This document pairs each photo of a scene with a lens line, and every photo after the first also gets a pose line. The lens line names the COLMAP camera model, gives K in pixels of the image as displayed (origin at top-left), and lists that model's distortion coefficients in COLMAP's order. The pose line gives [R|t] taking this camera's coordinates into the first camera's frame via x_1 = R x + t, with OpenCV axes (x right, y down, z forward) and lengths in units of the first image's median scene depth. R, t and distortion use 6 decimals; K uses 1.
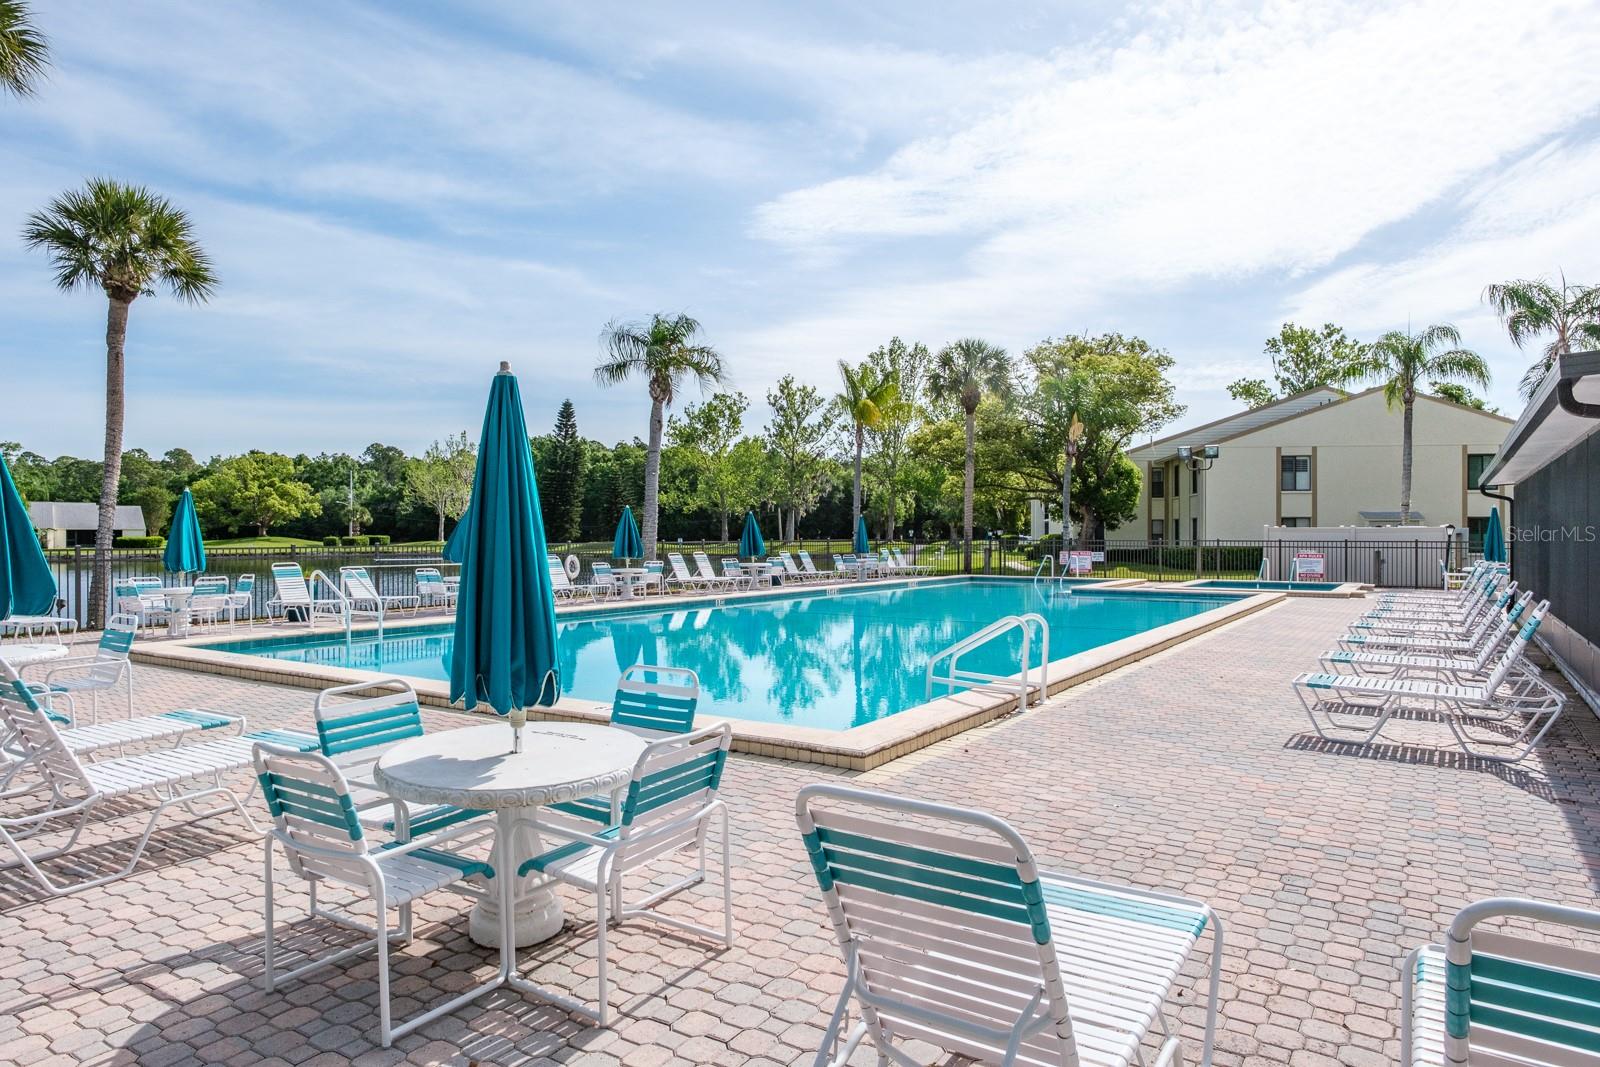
lens RADIAL K [[978.7, 0, 790.7], [0, 978.7, 528.2], [0, 0, 1]] dist [0.060478, -0.055132]
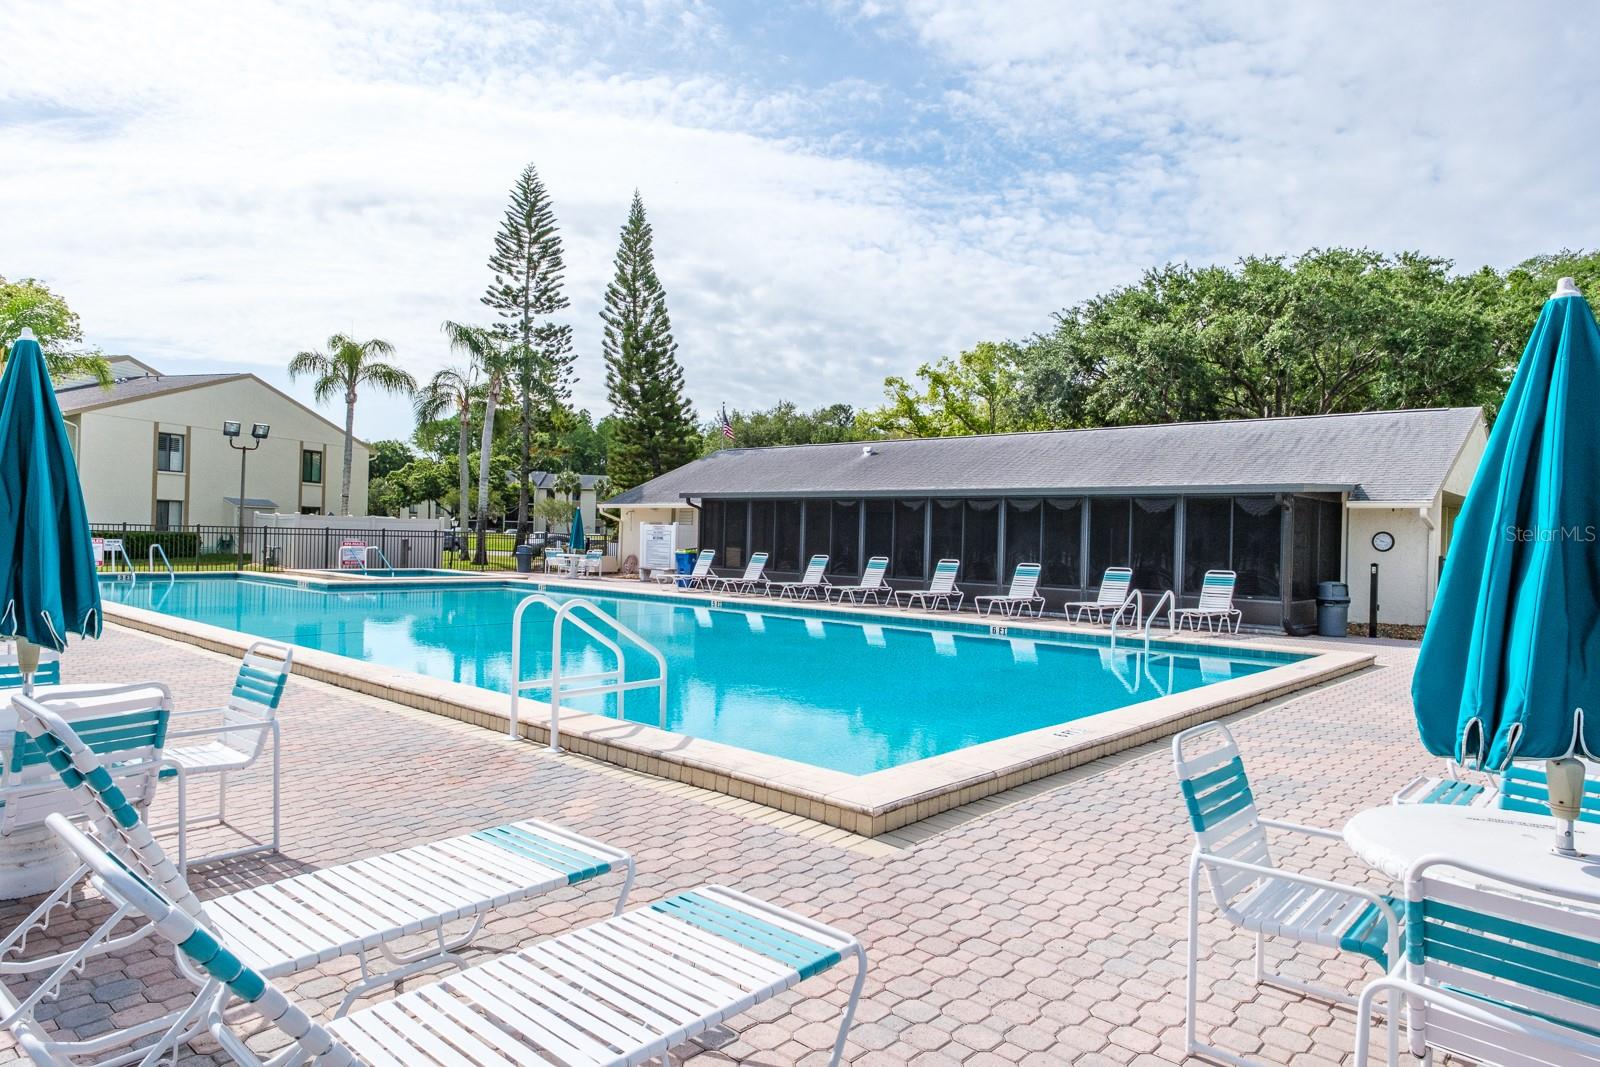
lens RADIAL K [[978.7, 0, 790.7], [0, 978.7, 528.2], [0, 0, 1]] dist [0.060478, -0.055132]
pose [[0.172020, 0.007135, 0.985068, -0.346723], [-0.027919, 0.999607, -0.002365, 0.000817], [-0.984698, -0.027095, 0.172151, 0.315995]]
